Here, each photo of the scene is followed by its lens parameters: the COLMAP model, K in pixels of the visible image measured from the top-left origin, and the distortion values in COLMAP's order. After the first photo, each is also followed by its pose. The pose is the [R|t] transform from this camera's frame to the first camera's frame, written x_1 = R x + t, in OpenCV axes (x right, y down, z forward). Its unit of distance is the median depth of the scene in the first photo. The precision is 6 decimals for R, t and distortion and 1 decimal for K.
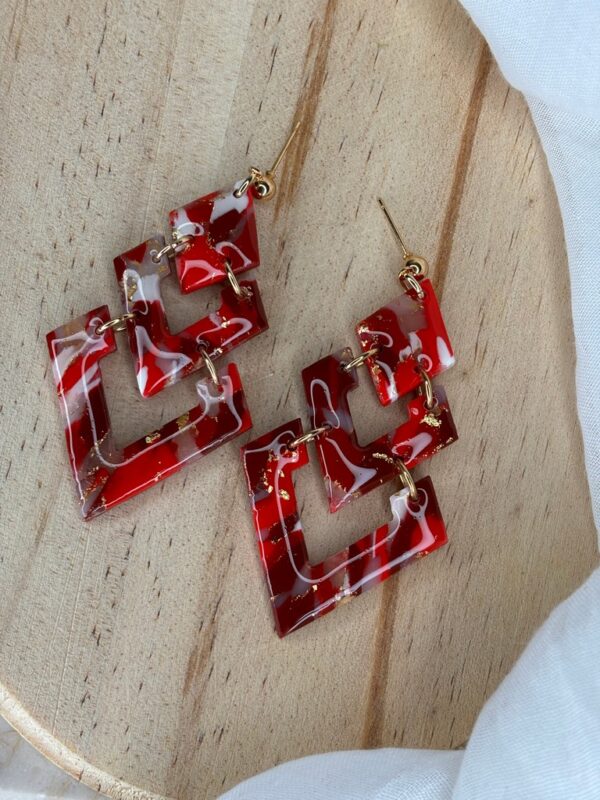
lens RADIAL K [[1228.6, 0, 296.2], [0, 1228.6, 404.6], [0, 0, 1]] dist [0.265400, -1.272108]
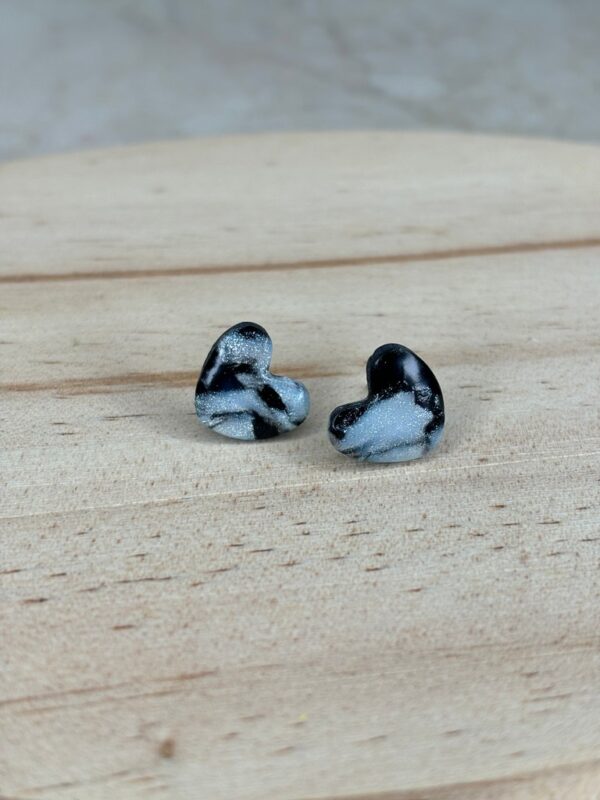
lens RADIAL K [[1272.0, 0, 301.3], [0, 1272.0, 401.1], [0, 0, 1]] dist [0.287354, -1.510502]
pose [[-0.300192, -0.561674, 0.770978, -0.617170], [0.941257, -0.043375, 0.334893, -0.431846], [-0.154660, 0.826221, 0.541700, 0.587230]]
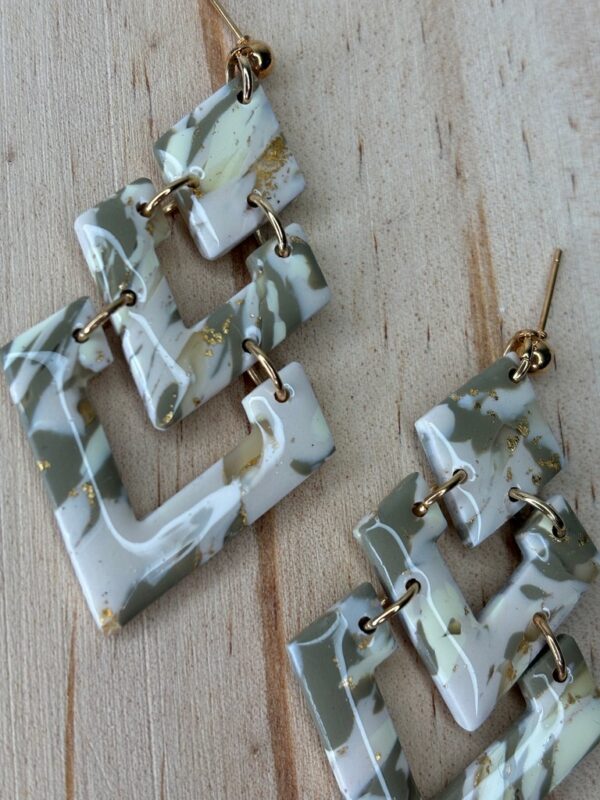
lens RADIAL K [[1272.0, 0, 301.3], [0, 1272.0, 401.1], [0, 0, 1]] dist [0.287354, -1.510502]
pose [[-0.914524, 0.260519, -0.309477, 0.319676], [-0.345754, -0.900519, 0.263667, -0.397375], [-0.210000, 0.348133, 0.913621, 0.402927]]
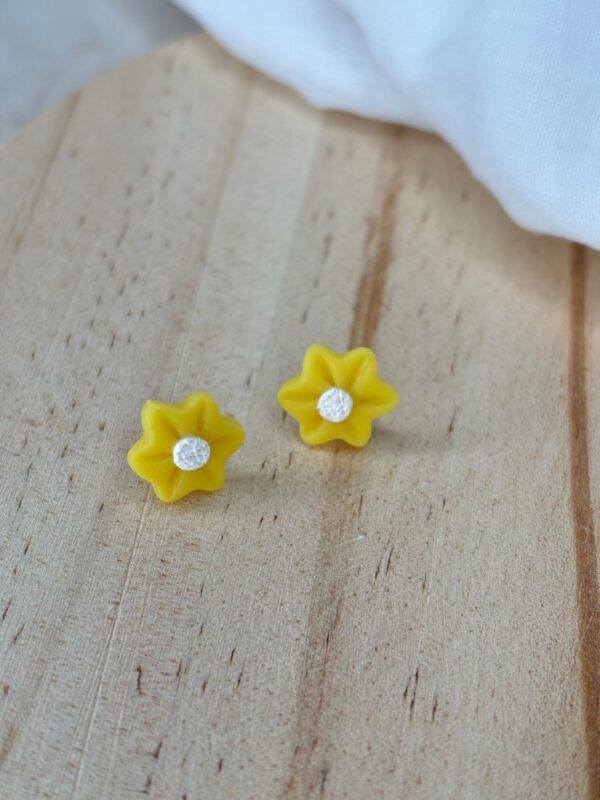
lens RADIAL K [[1272.0, 0, 301.3], [0, 1272.0, 401.1], [0, 0, 1]] dist [0.287354, -1.510502]
pose [[0.998279, -0.037102, 0.045421, -0.079975], [0.056966, 0.797579, -0.600518, 0.325803], [-0.013946, 0.602072, 0.798320, 0.381393]]
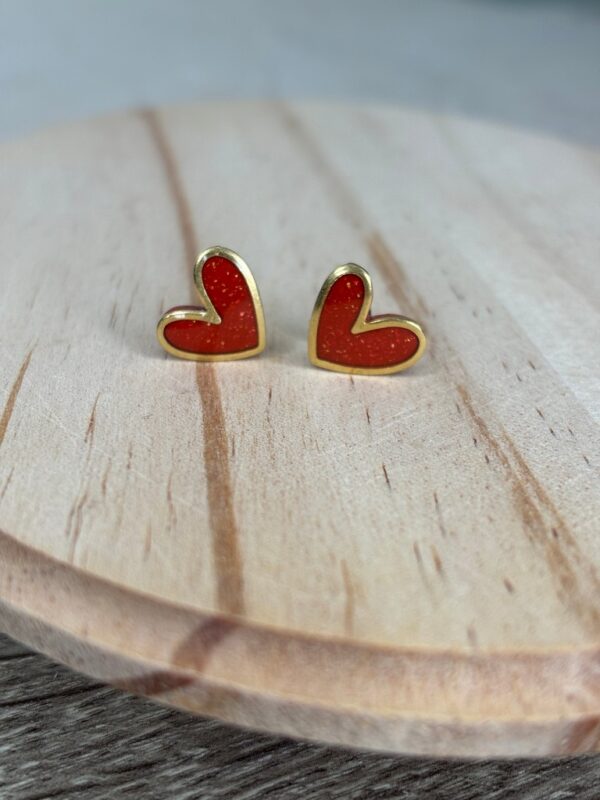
lens RADIAL K [[1272.0, 0, 301.3], [0, 1272.0, 401.1], [0, 0, 1]] dist [0.287354, -1.510502]
pose [[-0.940237, 0.101126, -0.325158, 0.354545], [-0.340339, -0.247986, 0.907013, -1.019155], [0.011088, 0.963471, 0.267583, 0.856597]]
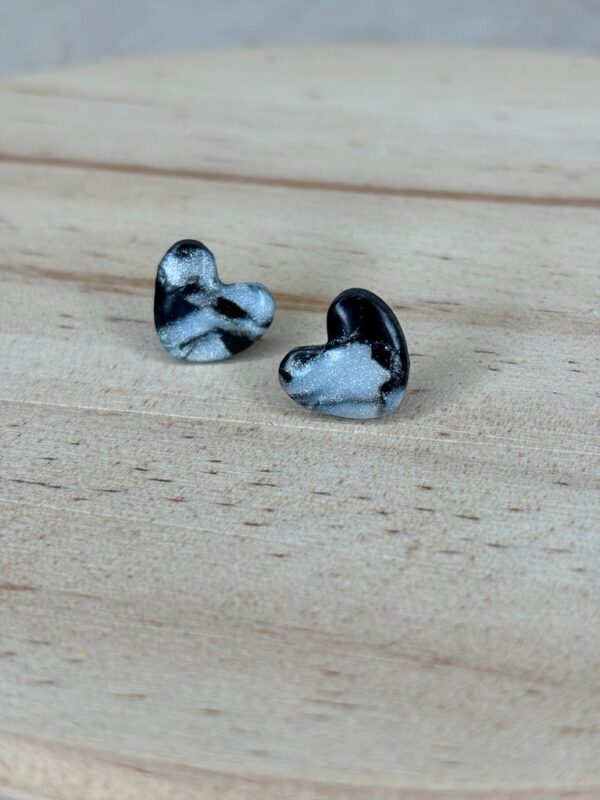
lens RADIAL K [[1283.7, 0, 305.6], [0, 1283.7, 399.8], [0, 0, 1]] dist [0.286546, -1.496590]
pose [[0.086498, -0.633439, 0.768943, -0.604088], [0.992368, 0.122874, -0.010410, -0.166188], [-0.087889, 0.763974, 0.639233, 0.568591]]
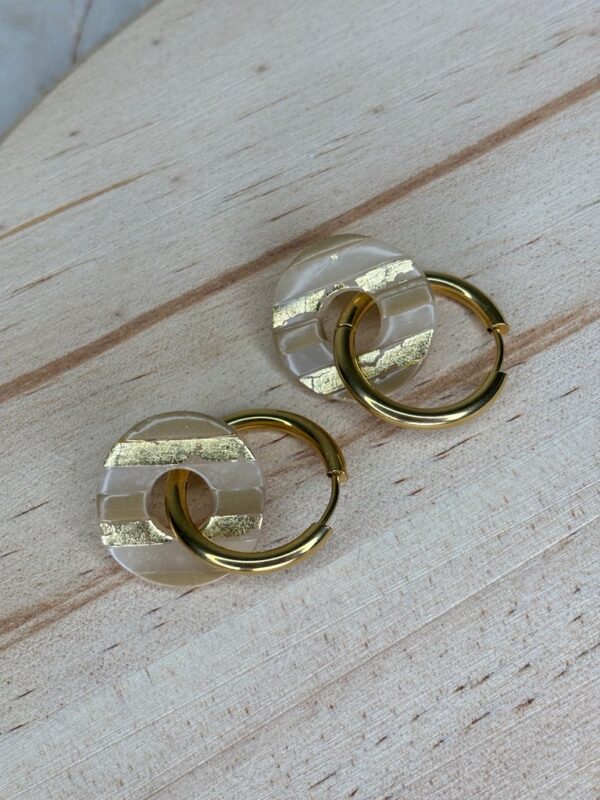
lens RADIAL K [[1272.0, 0, 301.3], [0, 1272.0, 401.1], [0, 0, 1]] dist [0.287354, -1.510502]
pose [[-0.634612, -0.705813, 0.314794, -0.182461], [0.772666, -0.571042, 0.277306, -0.546386], [-0.015966, 0.419212, 0.907748, 0.307198]]
